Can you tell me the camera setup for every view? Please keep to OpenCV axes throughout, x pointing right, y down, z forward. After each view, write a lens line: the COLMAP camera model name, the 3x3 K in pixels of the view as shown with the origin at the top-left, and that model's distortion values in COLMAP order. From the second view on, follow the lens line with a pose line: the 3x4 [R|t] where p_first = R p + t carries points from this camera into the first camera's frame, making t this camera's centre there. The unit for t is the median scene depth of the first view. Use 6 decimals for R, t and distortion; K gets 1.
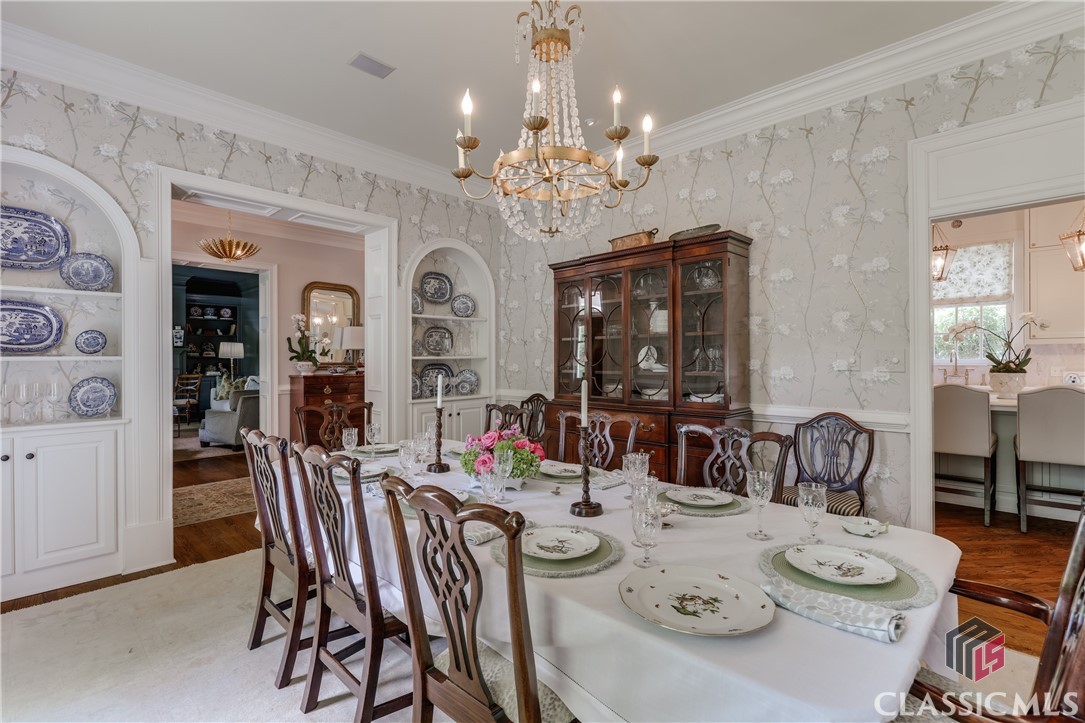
lens RADIAL K [[497.0, 0, 541.4], [0, 497.0, 359.7], [0, 0, 1]] dist [0.000820, 0.000782]
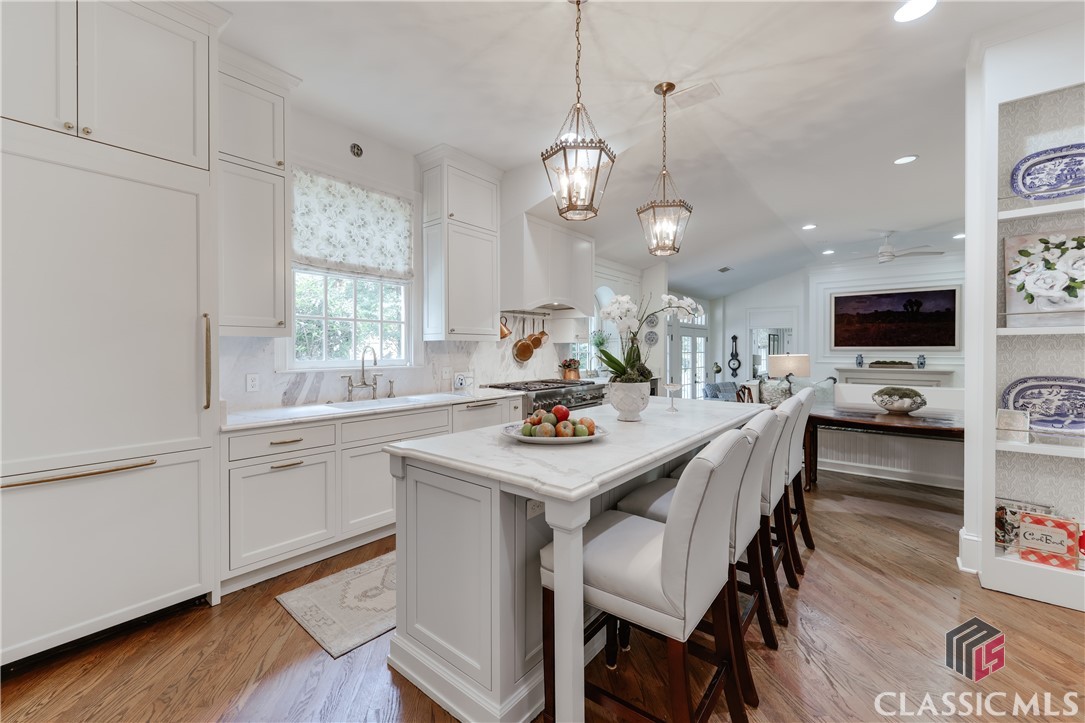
lens RADIAL K [[427.7, 0, 549.3], [0, 427.7, 354.6], [0, 0, 1]] dist [0.000102, -0.000017]
pose [[-0.107209, -0.009753, 0.994189, 0.271441], [0.004277, 0.999938, 0.010271, -0.014339], [-0.994227, 0.005353, -0.107161, 0.852456]]
